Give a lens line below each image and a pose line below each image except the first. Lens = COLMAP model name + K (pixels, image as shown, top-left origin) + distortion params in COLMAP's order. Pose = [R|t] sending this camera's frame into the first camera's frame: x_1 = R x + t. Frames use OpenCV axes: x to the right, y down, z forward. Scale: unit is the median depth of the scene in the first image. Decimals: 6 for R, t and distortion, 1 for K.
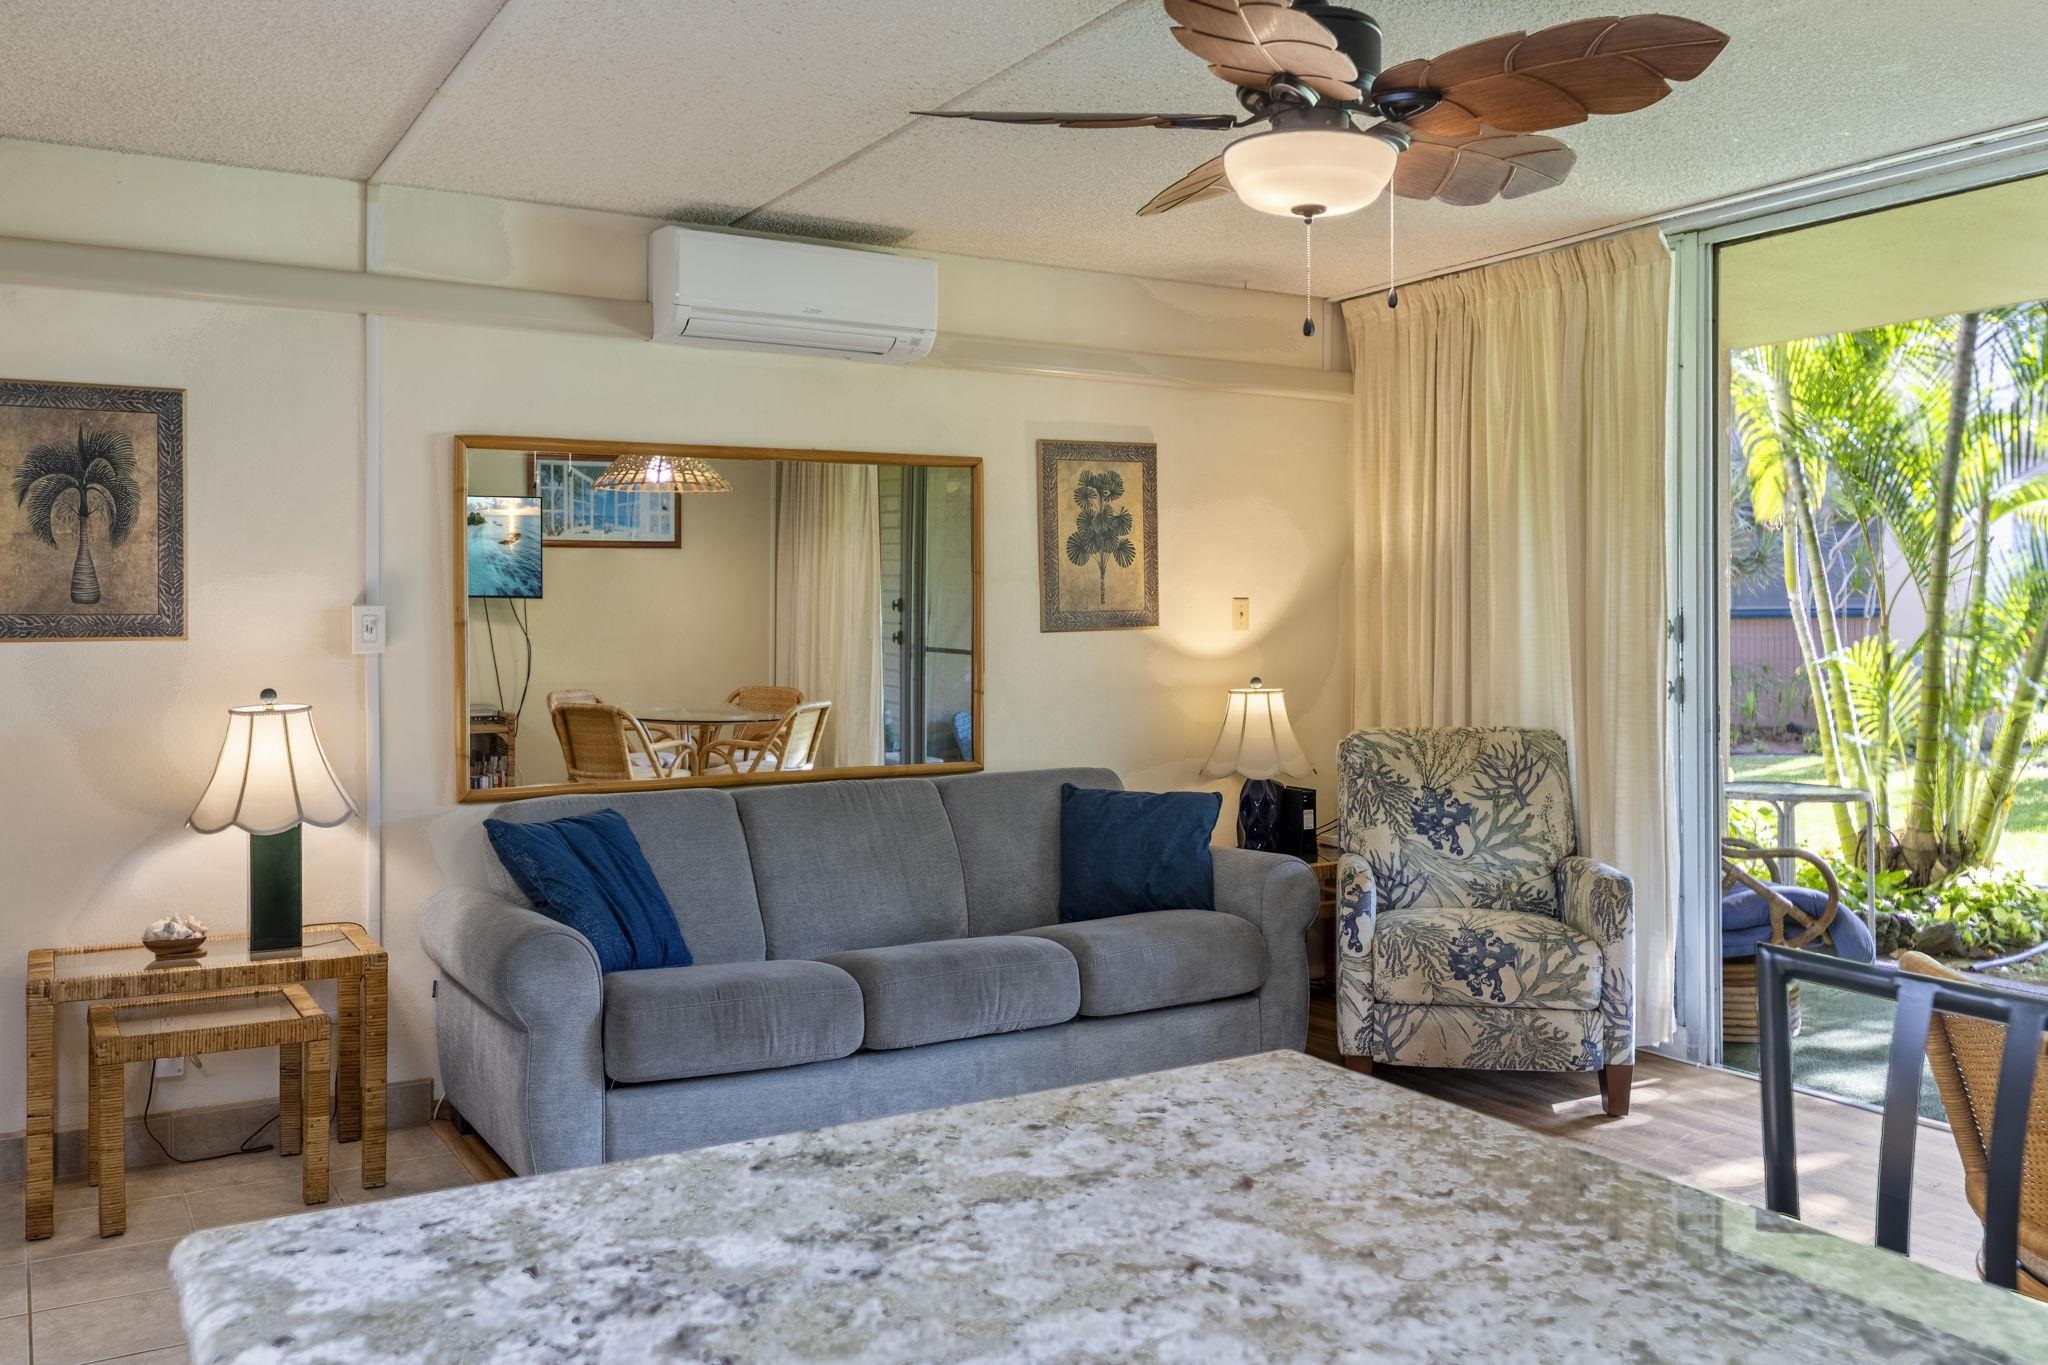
lens RADIAL K [[1627.2, 0, 1023.2], [0, 1627.2, 648.9], [0, 0, 1]] dist [0.010754, -0.003108]
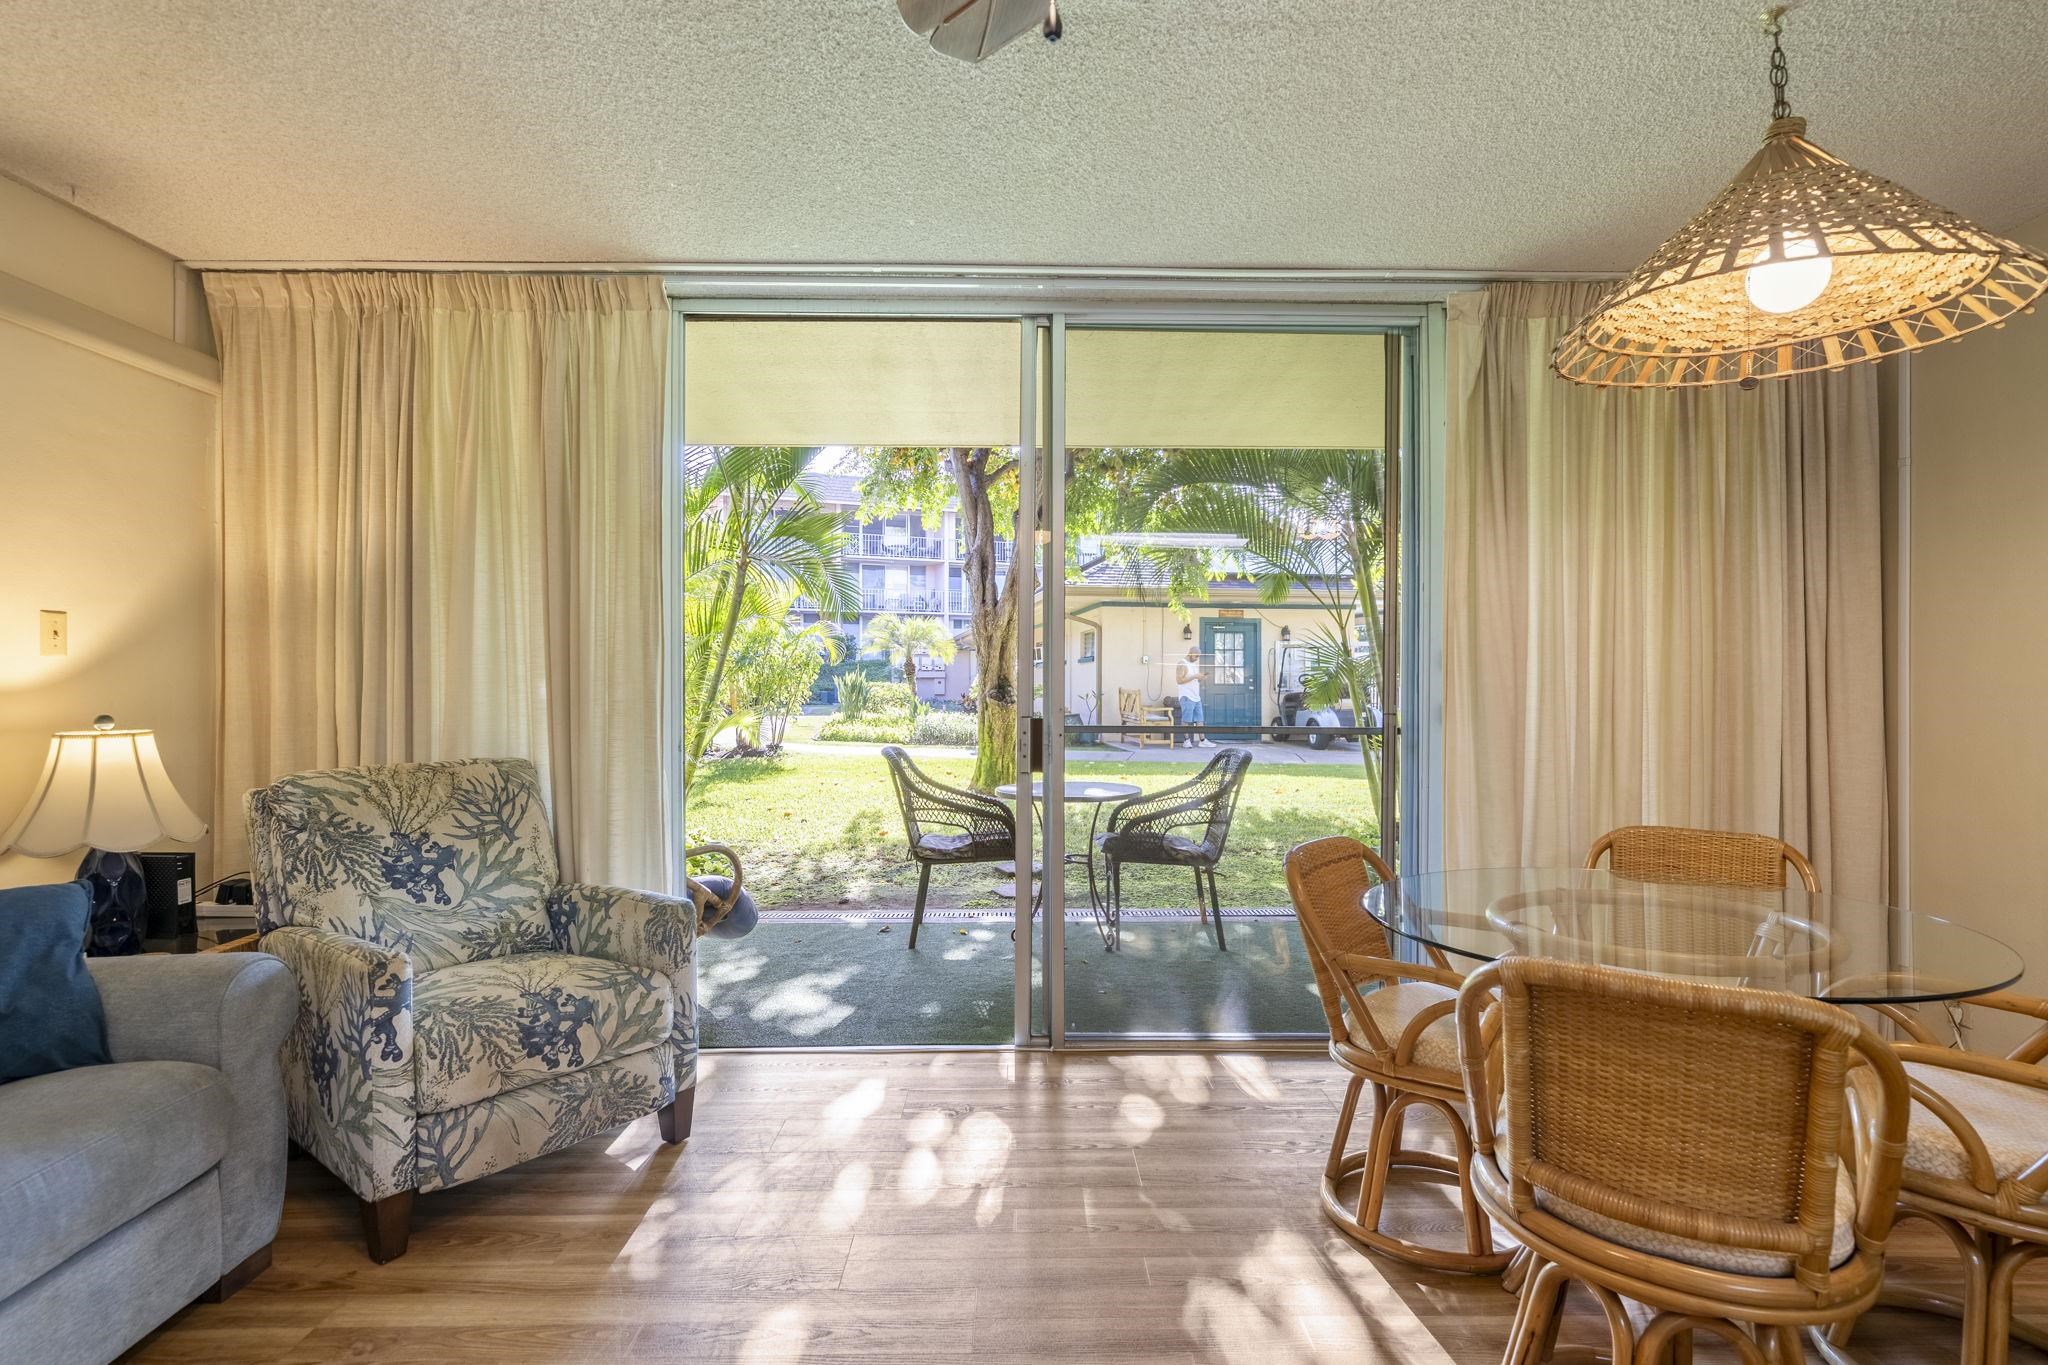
lens RADIAL K [[990.9, 0, 1040.1], [0, 990.9, 690.2], [0, 0, 1]] dist [0.000337, -0.000280]
pose [[0.495538, -0.003946, 0.868578, -0.050672], [0.010694, 0.999942, -0.001558, 0.014043], [-0.868521, 0.010060, 0.495551, 0.498542]]
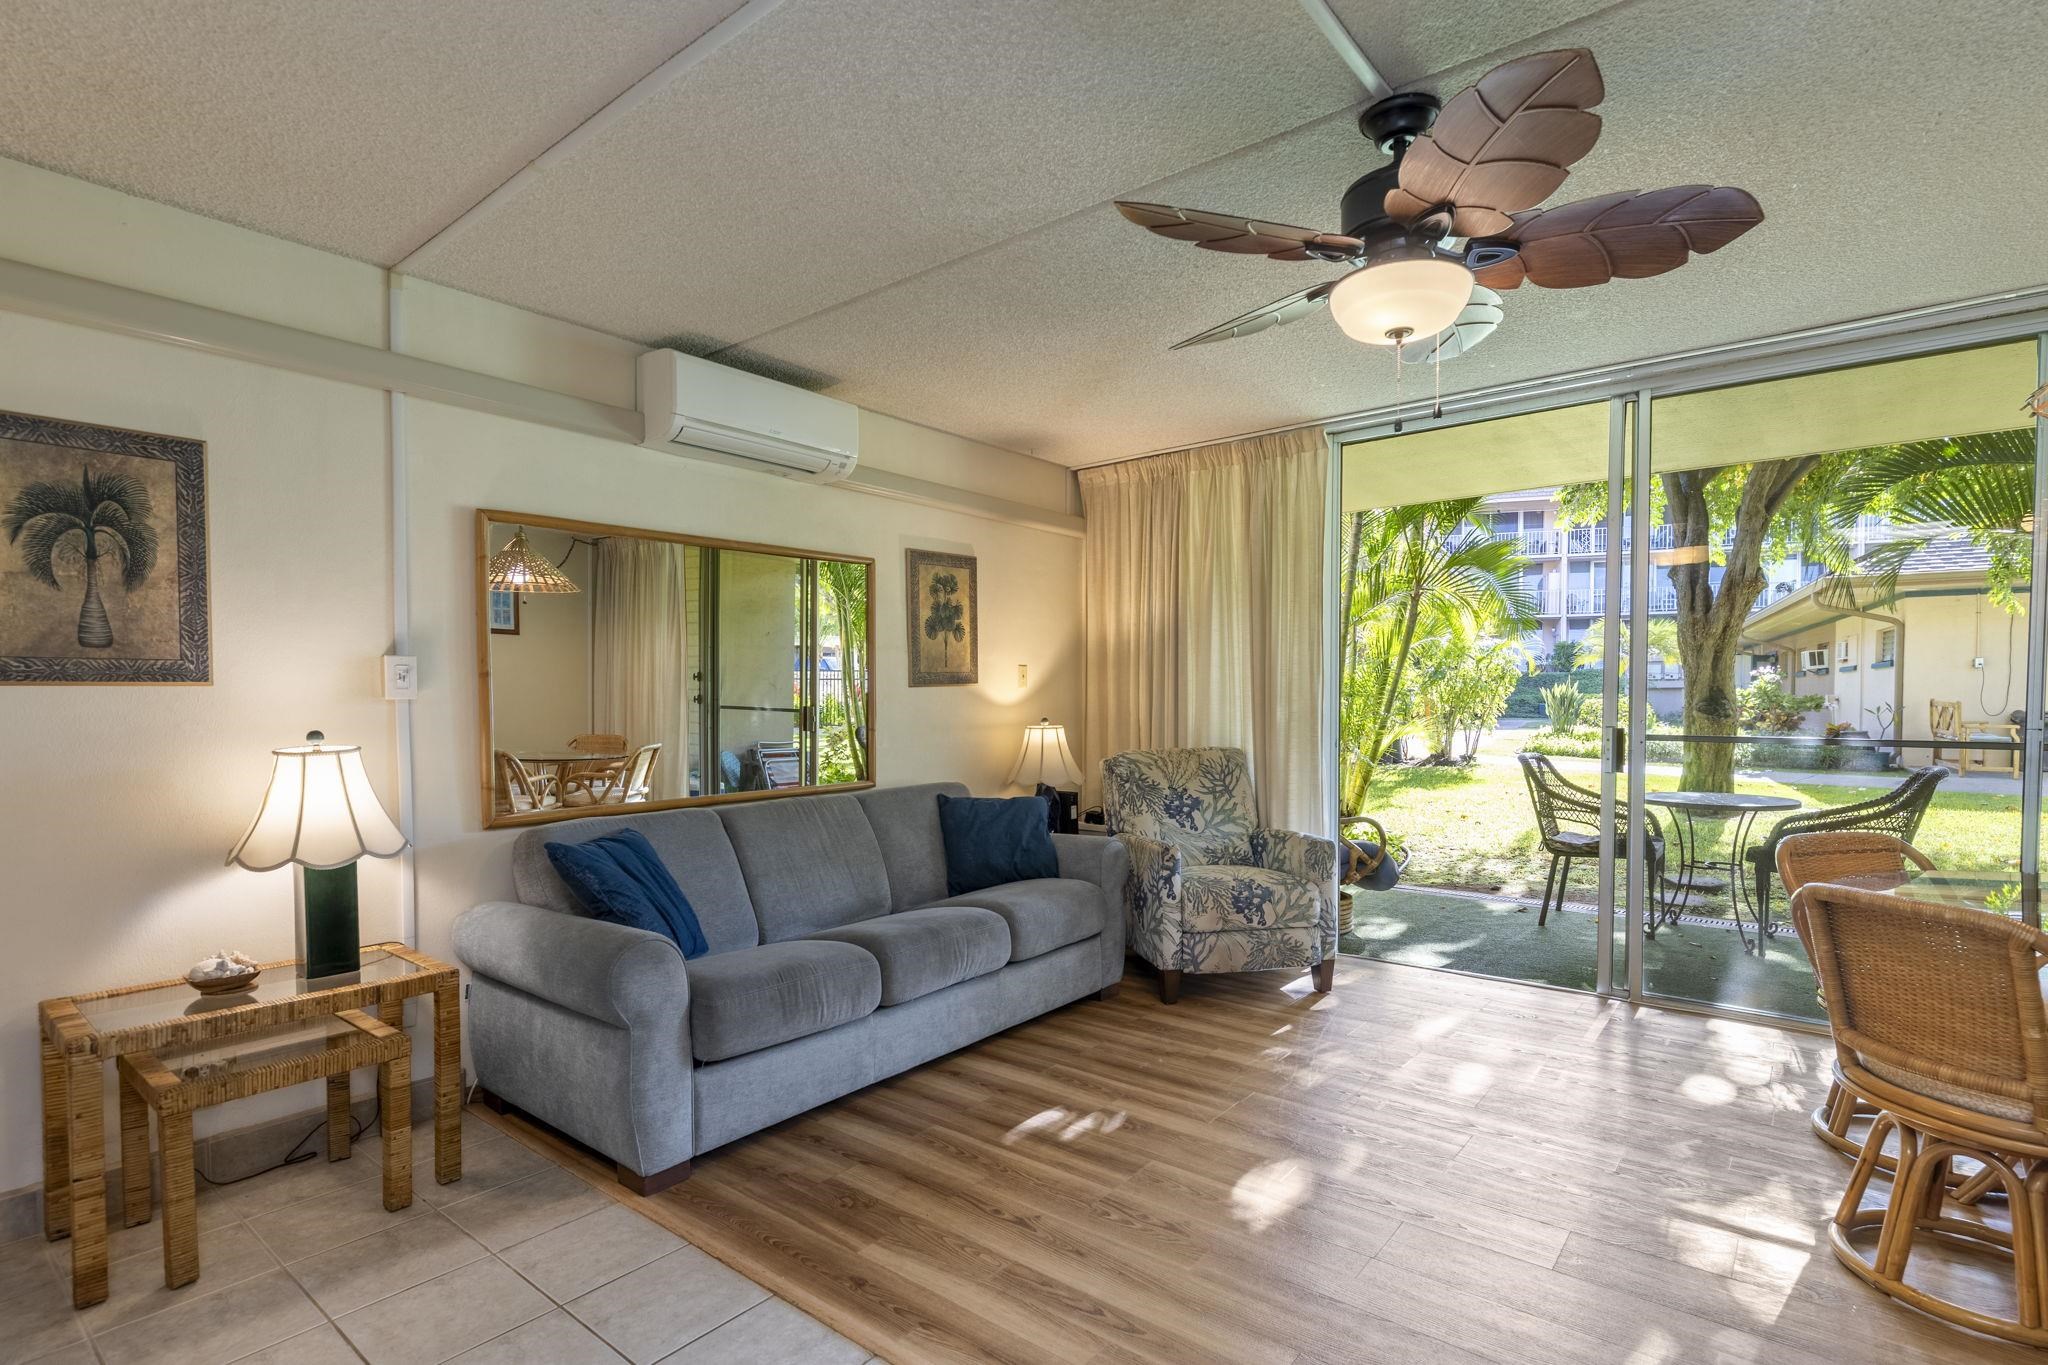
lens RADIAL K [[964.3, 0, 1026.2], [0, 964.3, 734.7], [0, 0, 1]] dist [0.001241, -0.000092]
pose [[0.941827, -0.016343, 0.335700, -0.210217], [0.008531, 0.999658, 0.024731, 0.013655], [-0.335989, -0.020428, 0.941644, 0.224893]]
